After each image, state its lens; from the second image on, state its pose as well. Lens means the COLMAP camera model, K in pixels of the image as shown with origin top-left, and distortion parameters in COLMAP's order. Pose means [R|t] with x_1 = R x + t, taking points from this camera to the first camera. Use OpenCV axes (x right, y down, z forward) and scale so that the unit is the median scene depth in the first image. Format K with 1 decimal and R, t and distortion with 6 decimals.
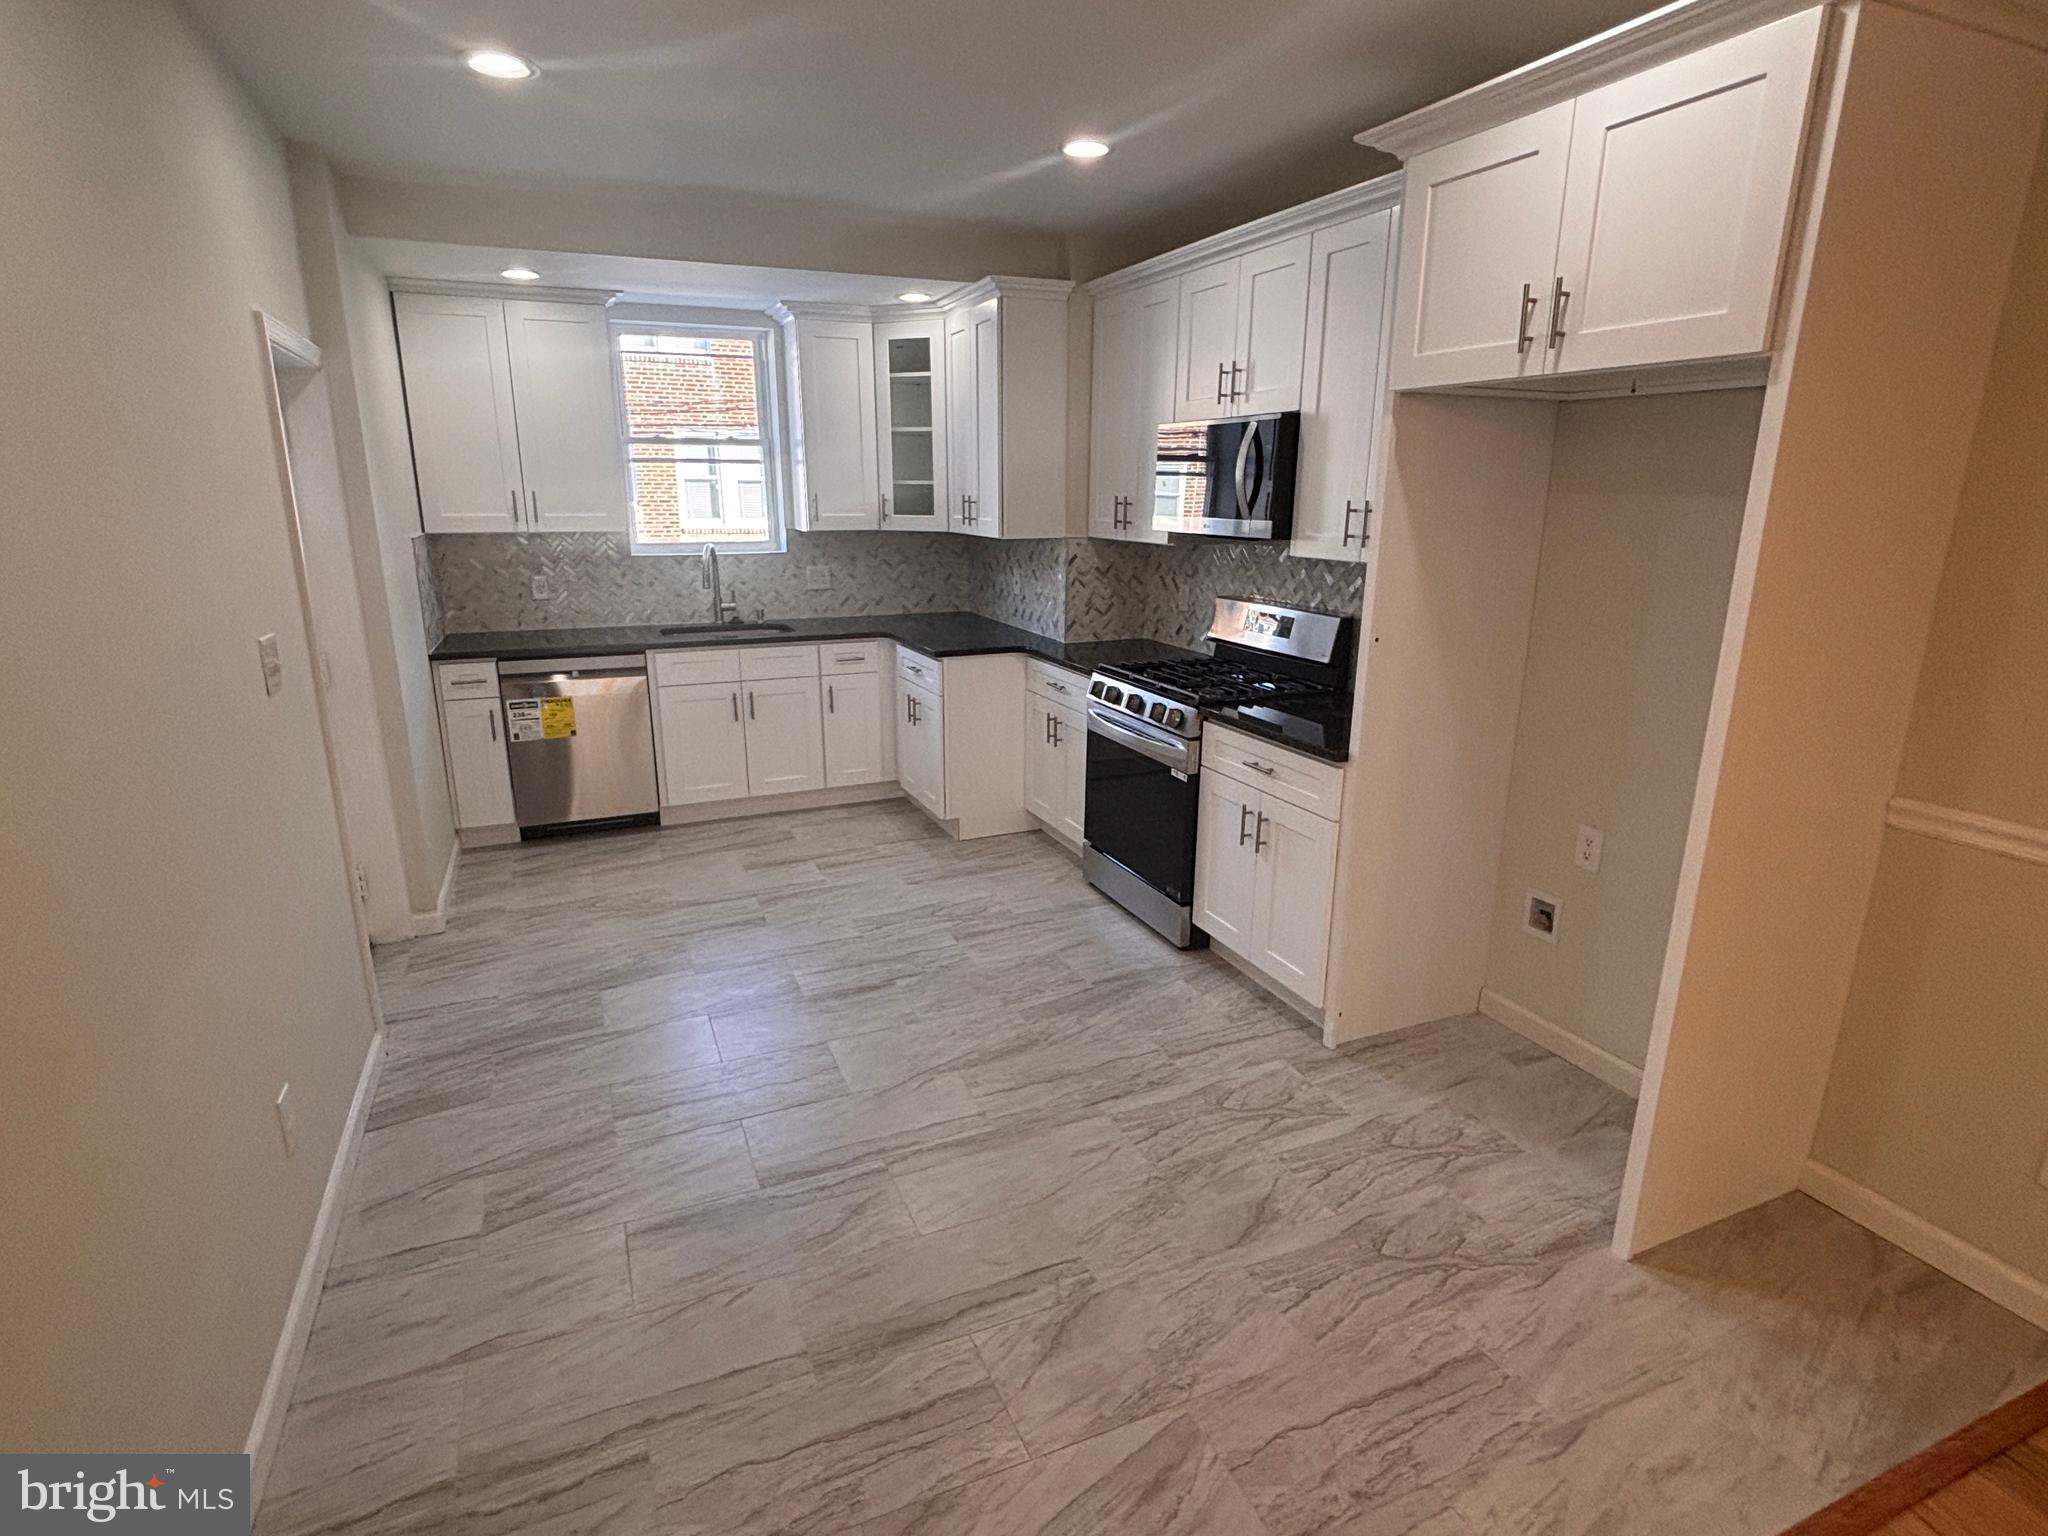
lens RADIAL K [[1045.9, 0, 1024.1], [0, 1045.9, 770.0], [0, 0, 1]] dist [0.012823, -0.009380]
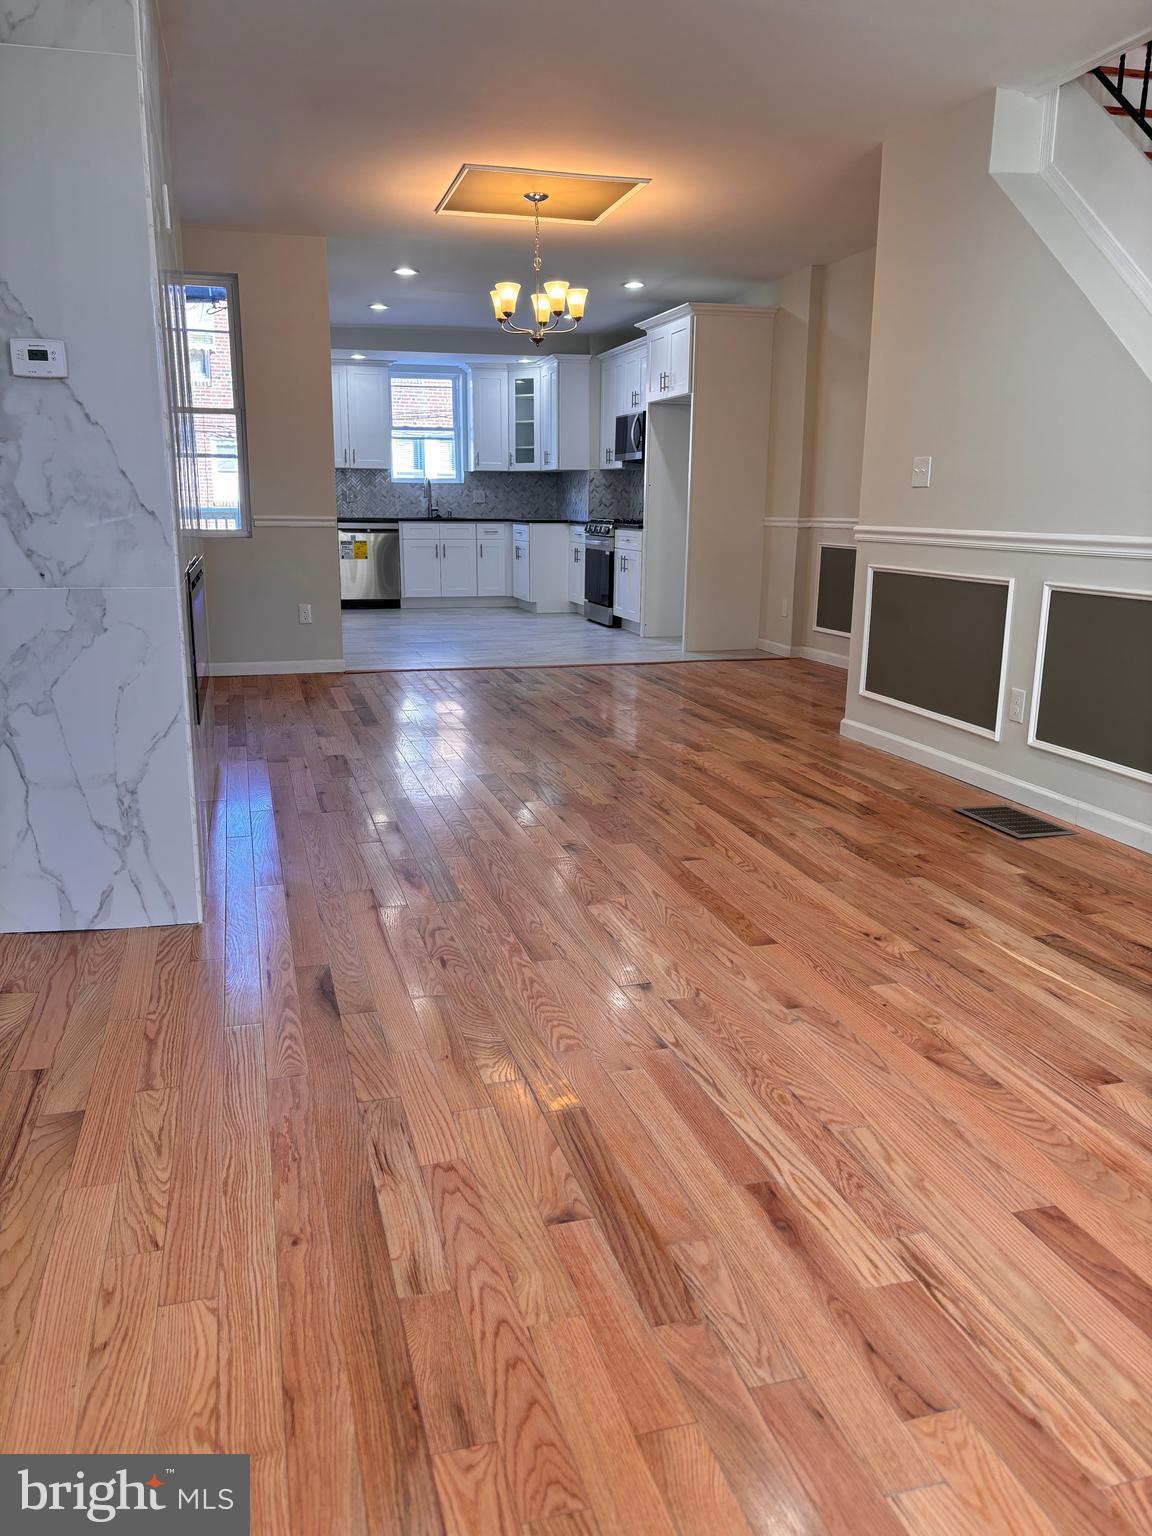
lens RADIAL K [[1155.0, 0, 567.9], [0, 1155.0, 771.5], [0, 0, 1]] dist [0.062032, -0.066101]
pose [[0.989357, 0.033039, -0.141709, 0.382561], [-0.038292, 0.998671, -0.034503, 0.519620], [0.140381, 0.039562, 0.989307, -1.449643]]
